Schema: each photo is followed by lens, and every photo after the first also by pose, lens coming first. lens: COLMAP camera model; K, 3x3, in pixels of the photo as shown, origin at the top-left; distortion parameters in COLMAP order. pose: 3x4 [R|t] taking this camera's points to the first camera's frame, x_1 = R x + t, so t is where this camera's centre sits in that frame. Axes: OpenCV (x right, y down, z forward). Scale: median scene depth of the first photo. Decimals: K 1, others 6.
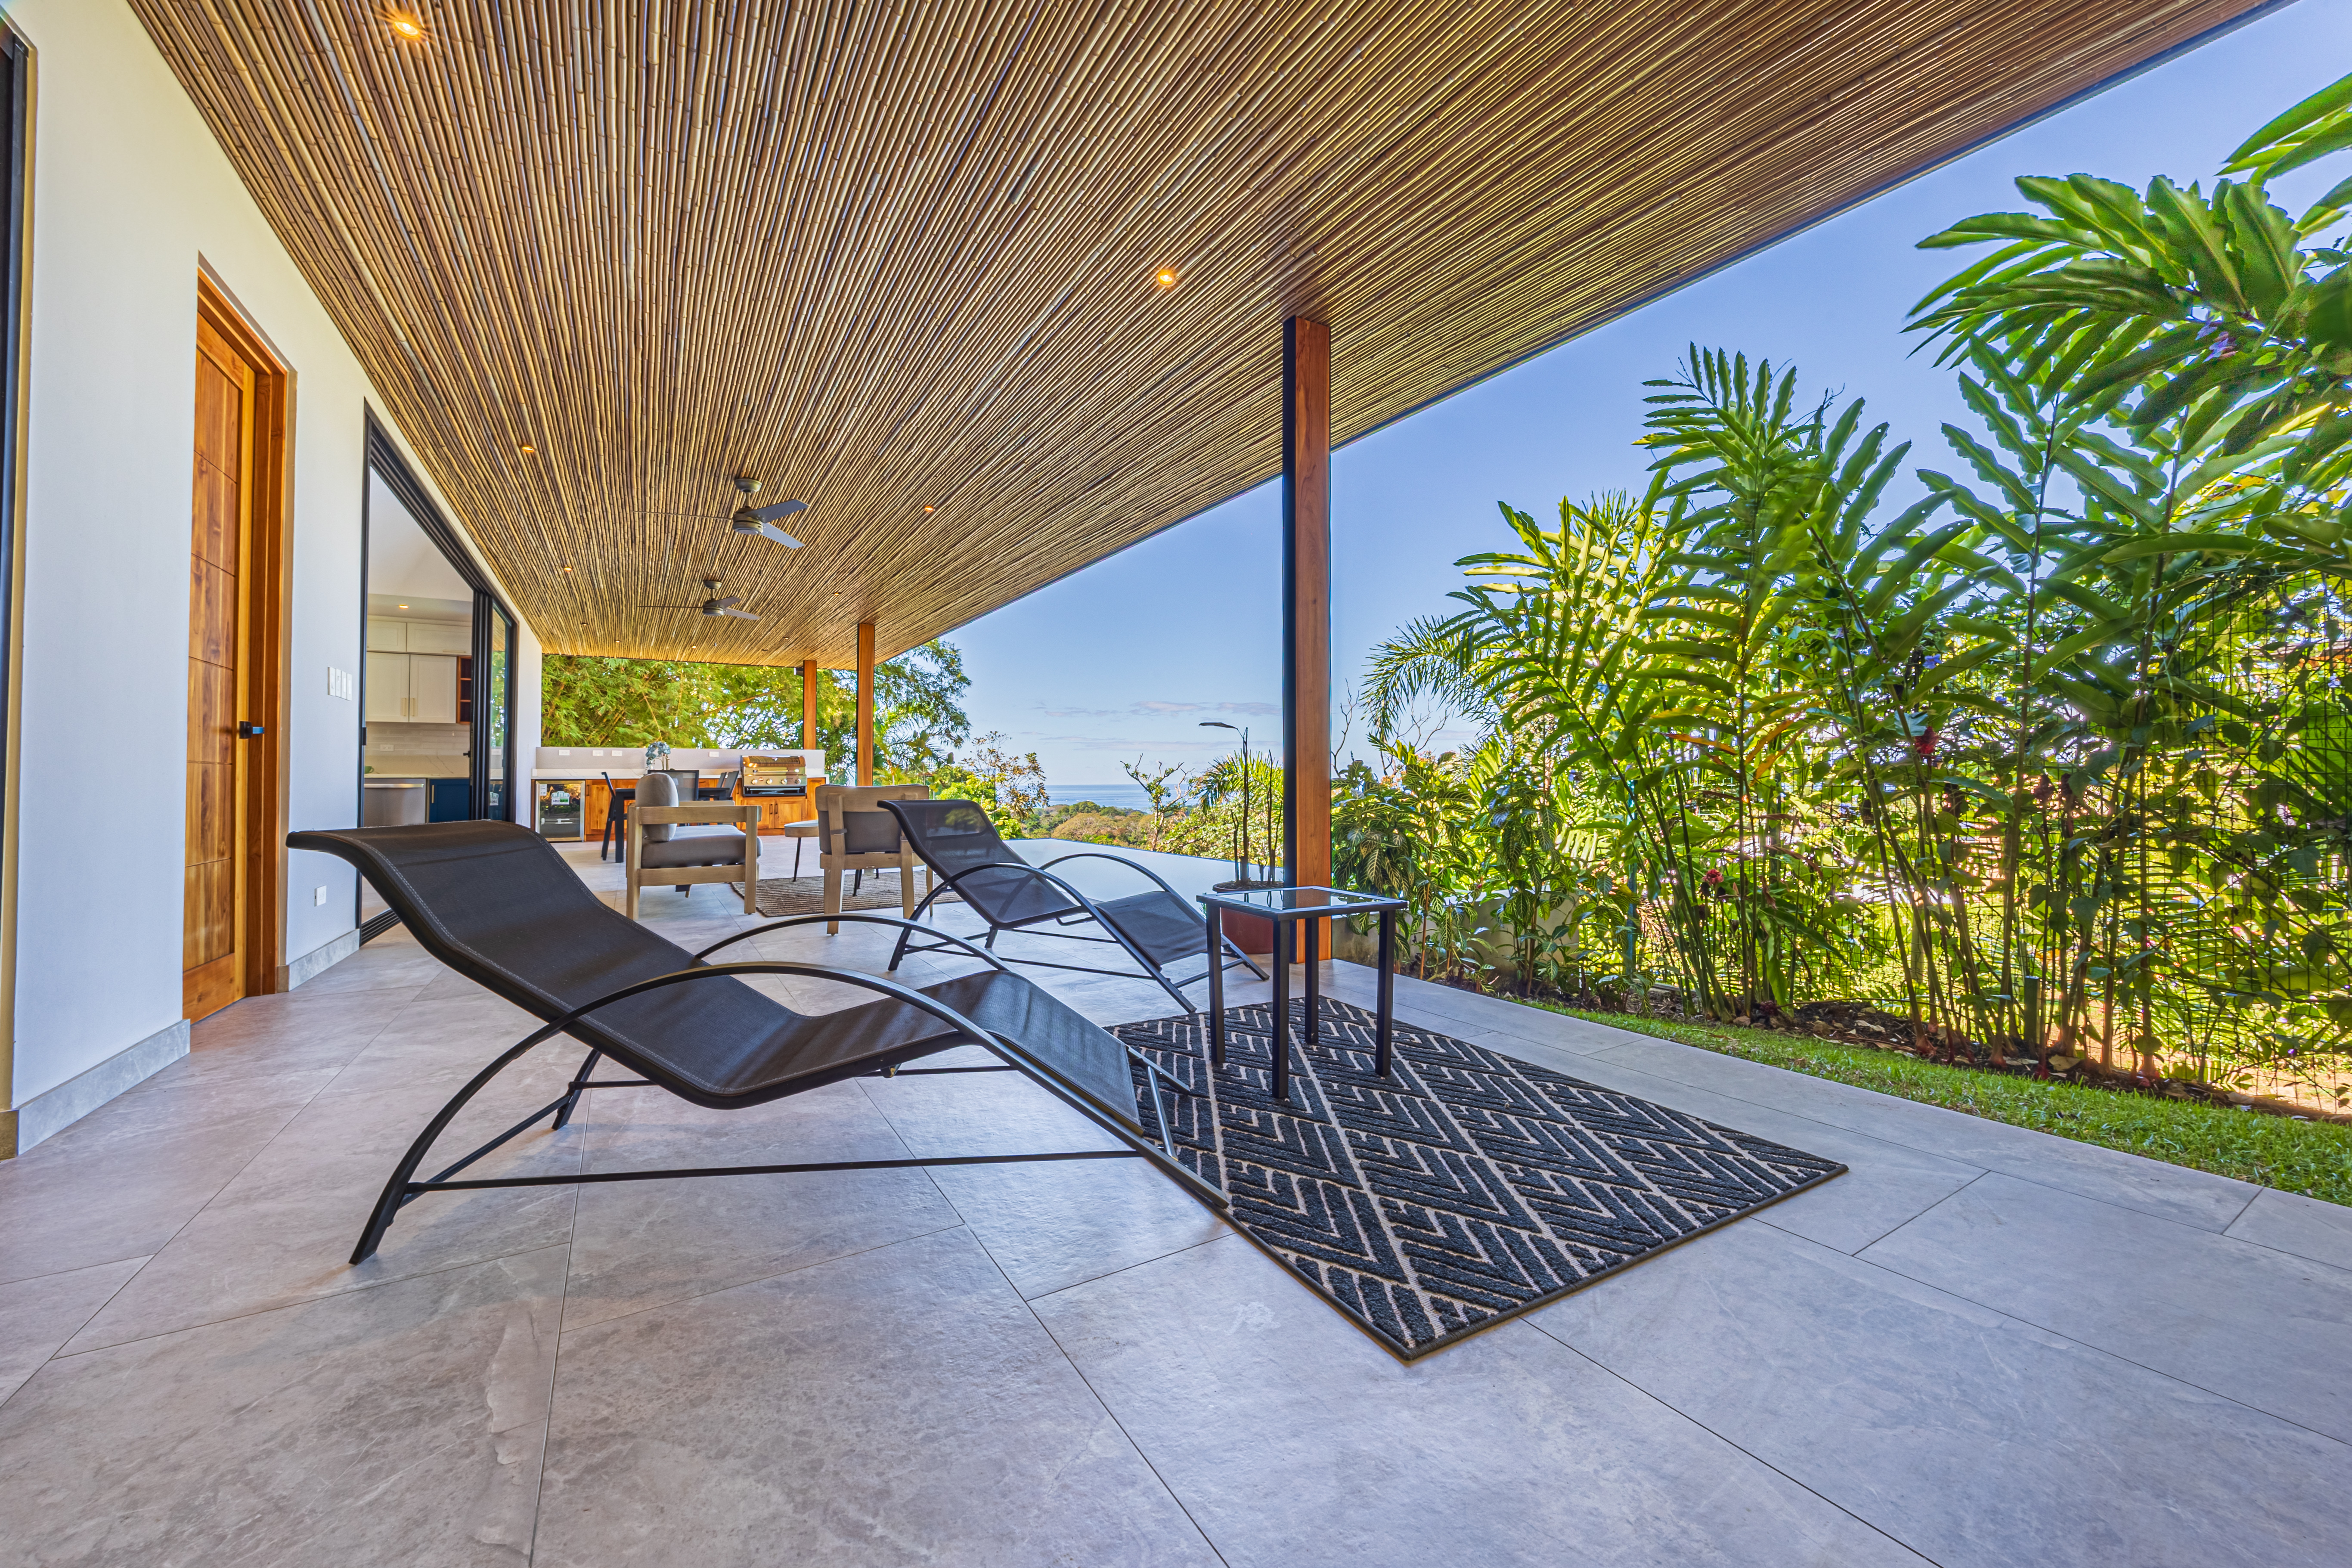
lens RADIAL K [[900.9, 0, 1174.6], [0, 900.9, 750.3], [0, 0, 1]] dist [-0.005880, -0.000145]
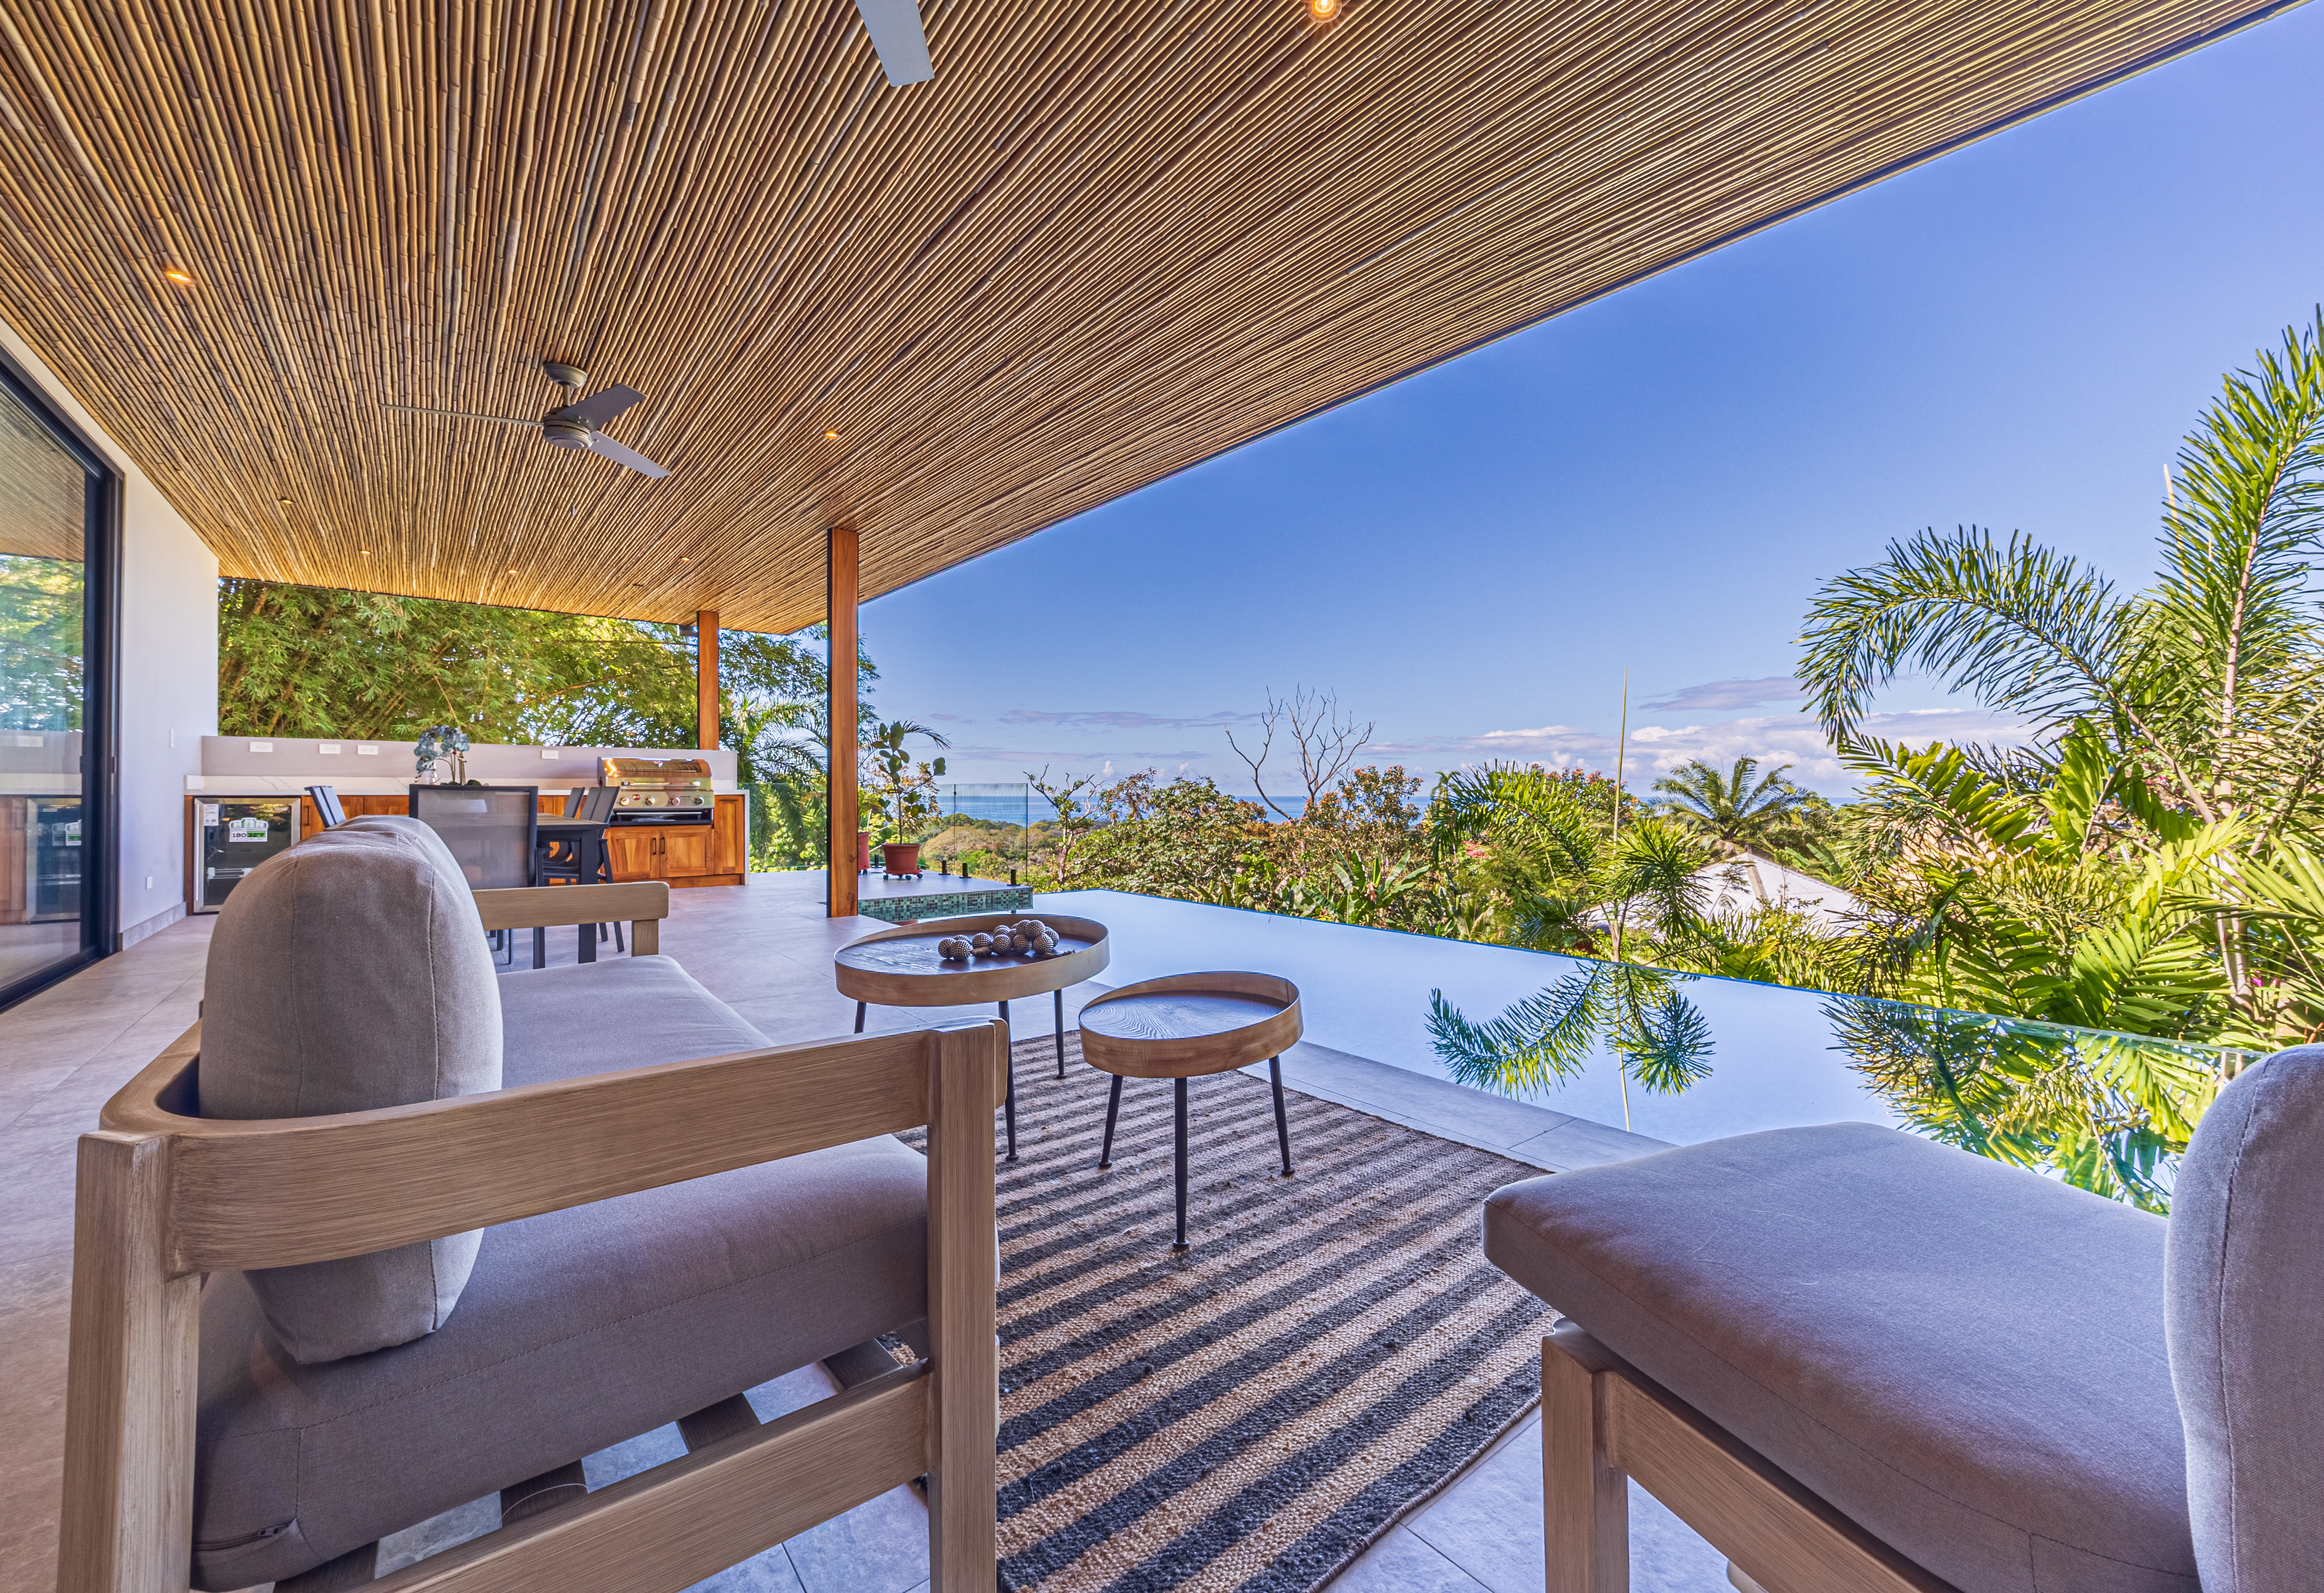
lens RADIAL K [[943.7, 0, 1185.8], [0, 943.7, 792.6], [0, 0, 1]] dist [0.001193, 0.000094]
pose [[0.990836, 0.009997, 0.134697, -0.587420], [-0.014409, 0.999390, 0.031825, 0.012218], [-0.134297, -0.033474, 0.990376, 1.057454]]
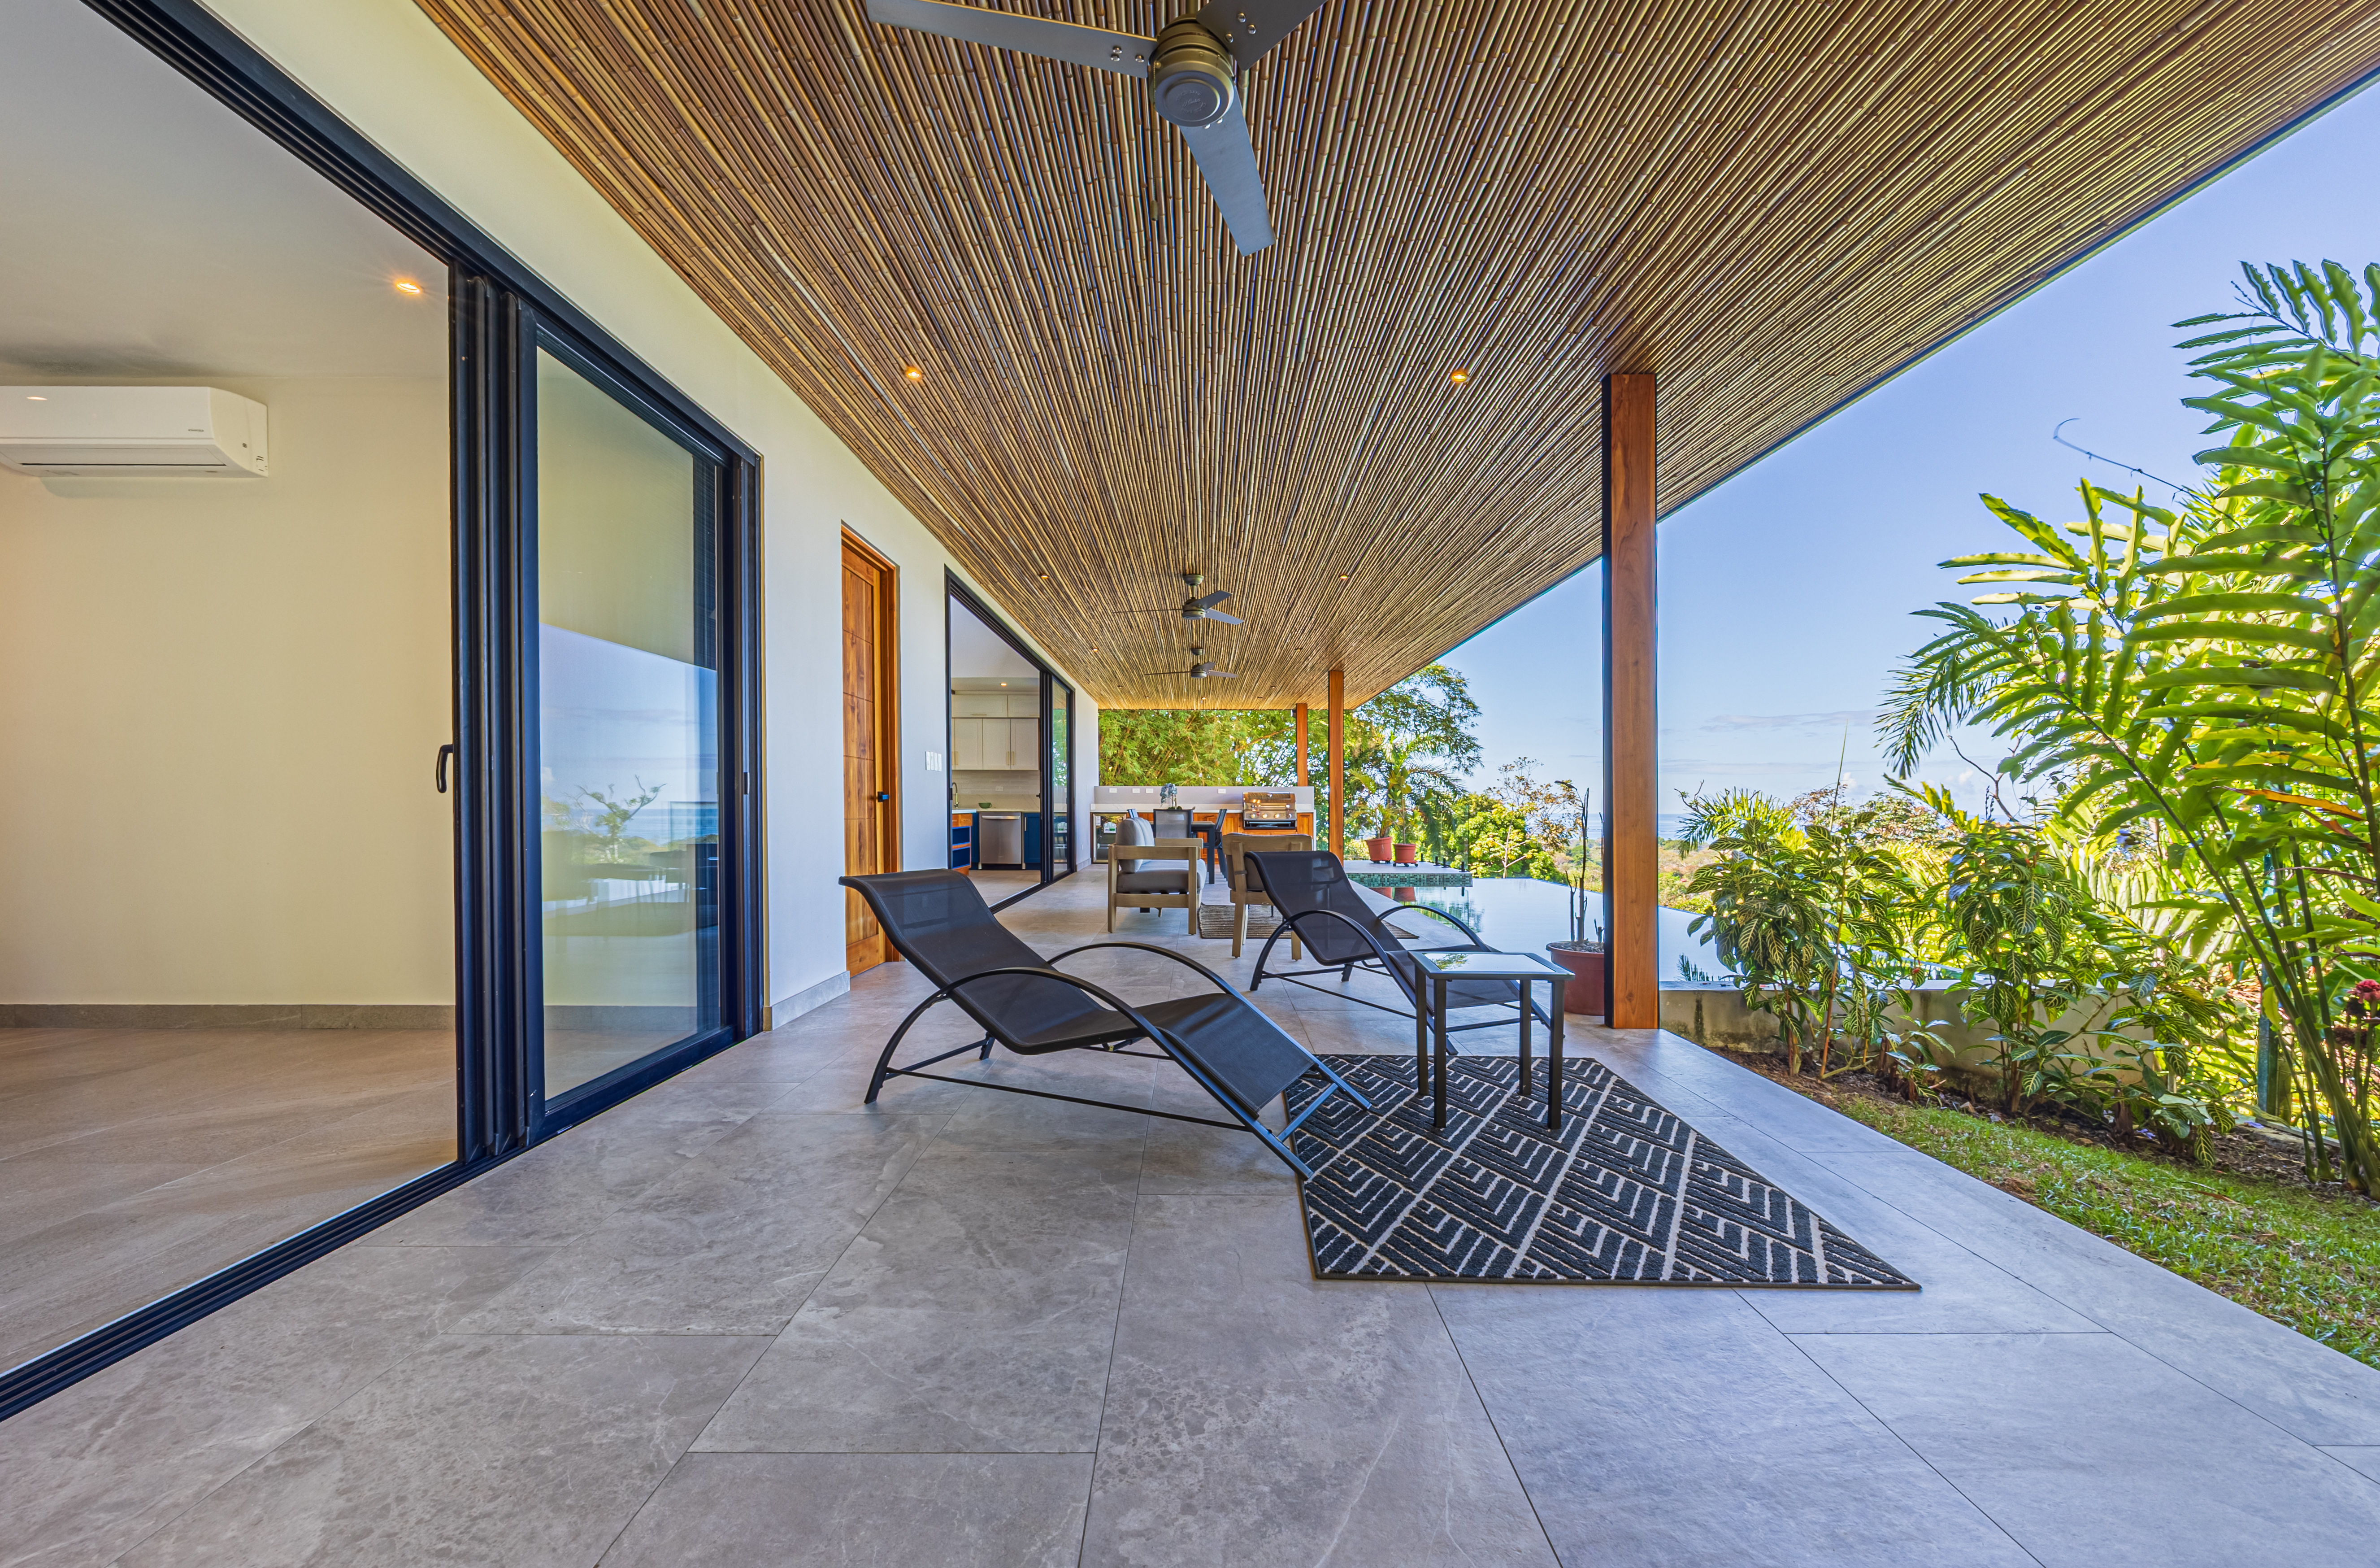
lens RADIAL K [[934.2, 0, 1185.5], [0, 934.2, 815.7], [0, 0, 1]] dist [-0.010418, -0.000001]
pose [[0.850104, 0.013916, -0.526432, 0.243033], [0.008218, 0.999179, 0.039683, -0.039371], [0.526551, -0.038061, 0.849291, -0.107223]]
